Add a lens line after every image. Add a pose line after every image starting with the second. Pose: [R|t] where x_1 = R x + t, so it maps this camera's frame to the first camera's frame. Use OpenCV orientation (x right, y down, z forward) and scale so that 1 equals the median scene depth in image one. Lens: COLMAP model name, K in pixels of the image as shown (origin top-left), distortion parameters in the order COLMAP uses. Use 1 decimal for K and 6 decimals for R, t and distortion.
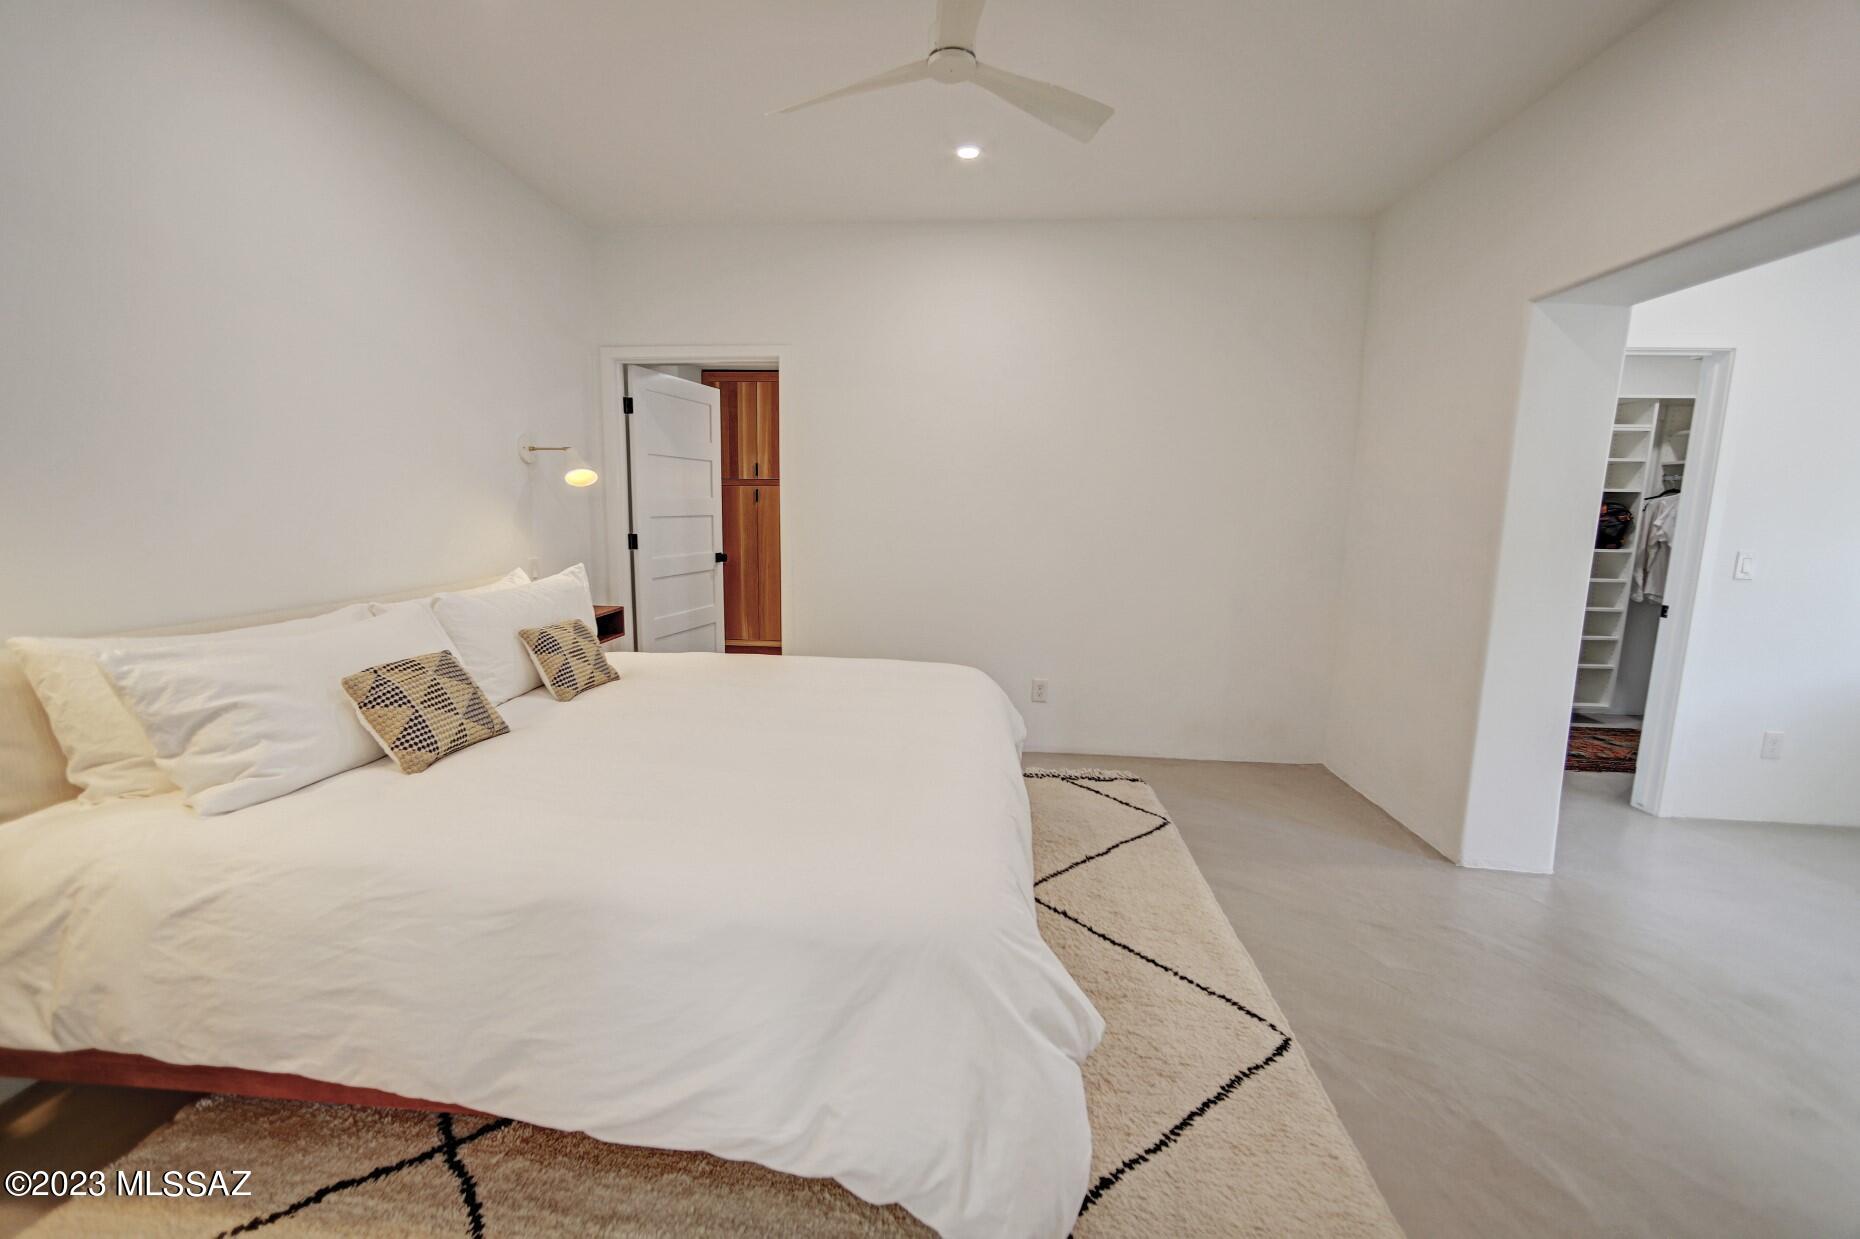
lens RADIAL K [[741.4, 0, 921.8], [0, 741.4, 614.3], [0, 0, 1]] dist [-0.039218, 0.014780]
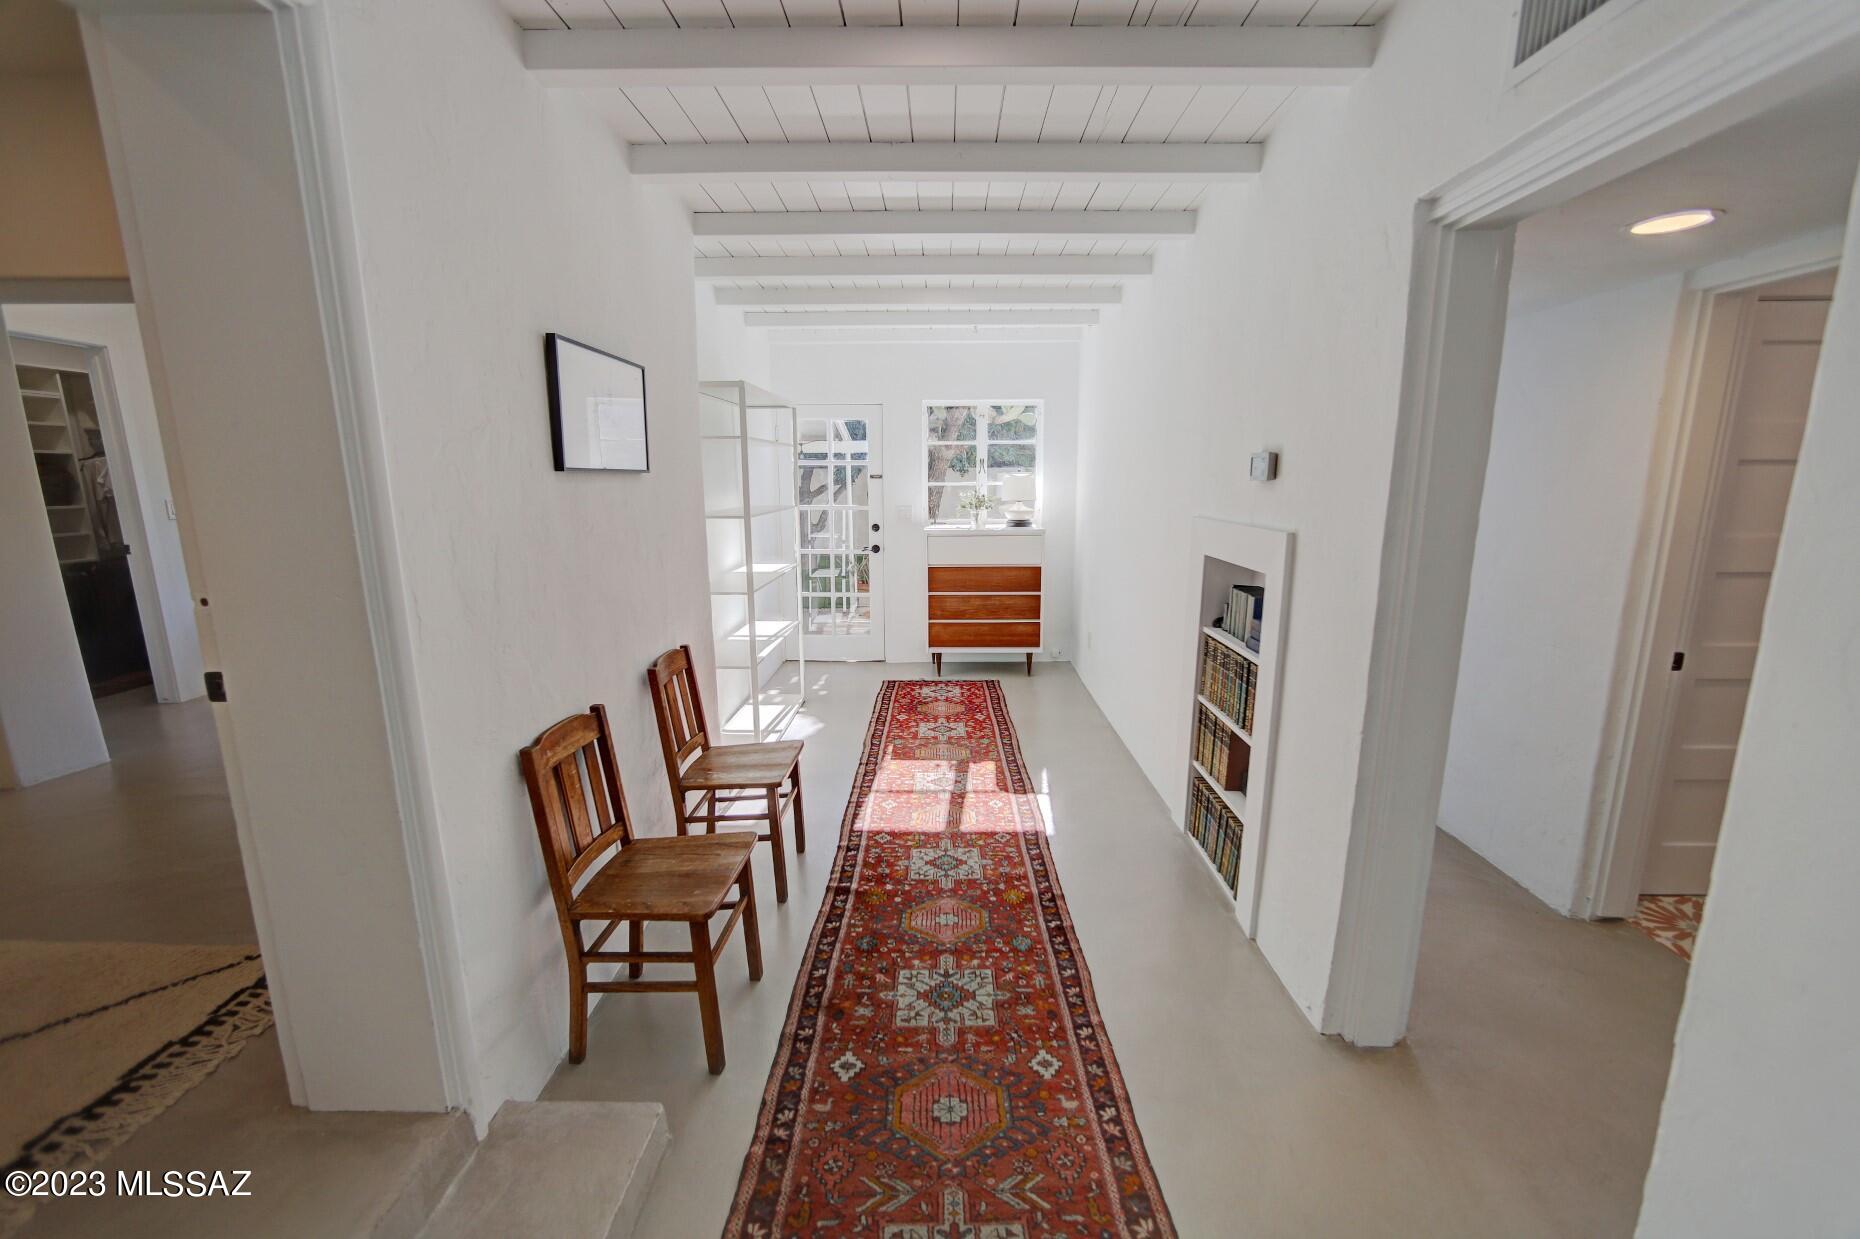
lens RADIAL K [[741.4, 0, 921.8], [0, 741.4, 614.3], [0, 0, 1]] dist [-0.039218, 0.014780]
pose [[-0.059219, -0.198845, 0.978240, -0.280951], [0.143209, 0.968131, 0.205459, 0.038664], [-0.987919, 0.152260, -0.028855, -0.283595]]
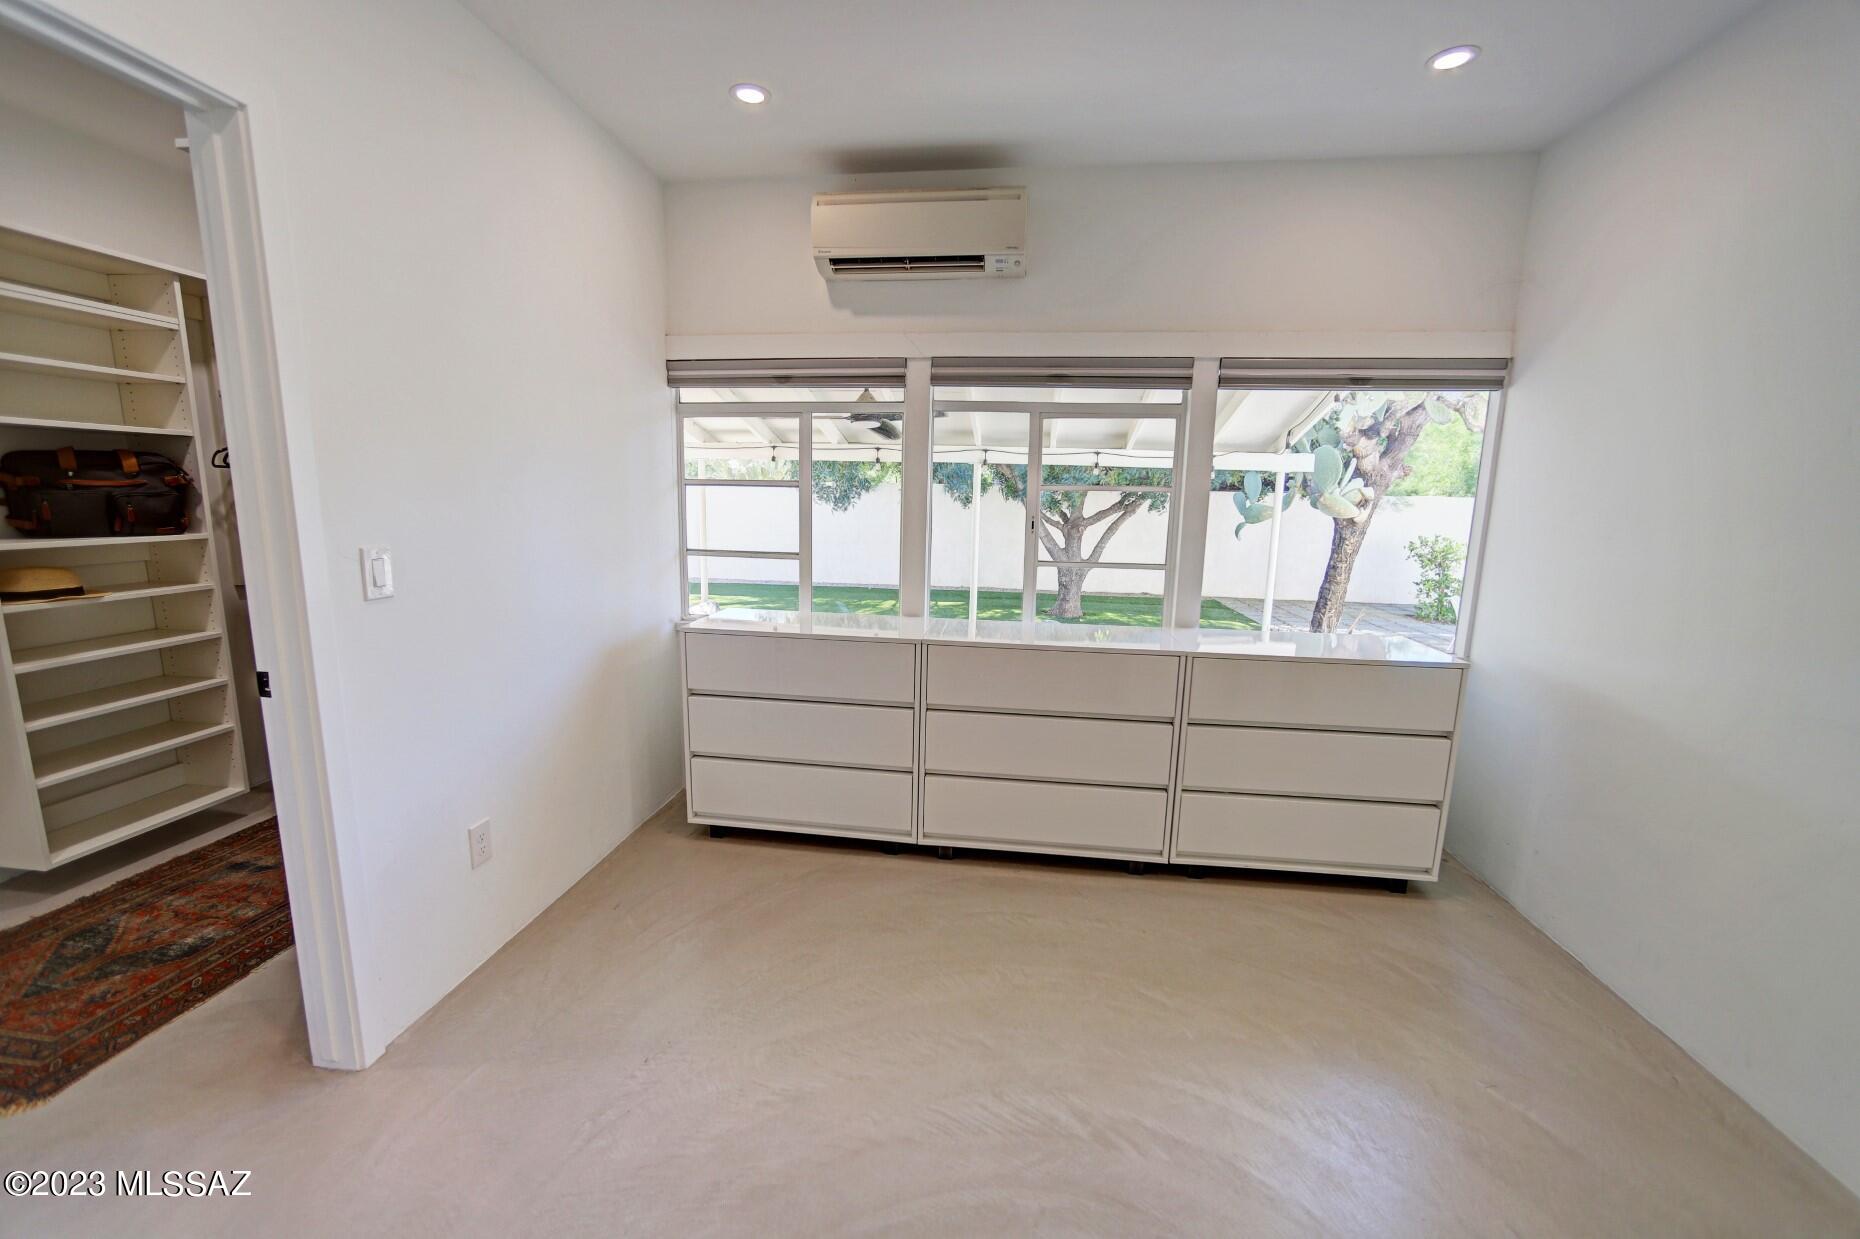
lens RADIAL K [[741.4, 0, 921.8], [0, 741.4, 614.3], [0, 0, 1]] dist [-0.039218, 0.014780]
pose [[0.062851, -0.182038, 0.981281, 0.479190], [0.122419, 0.977206, 0.173441, -0.062996], [-0.990486, 0.109226, 0.083704, 0.424178]]
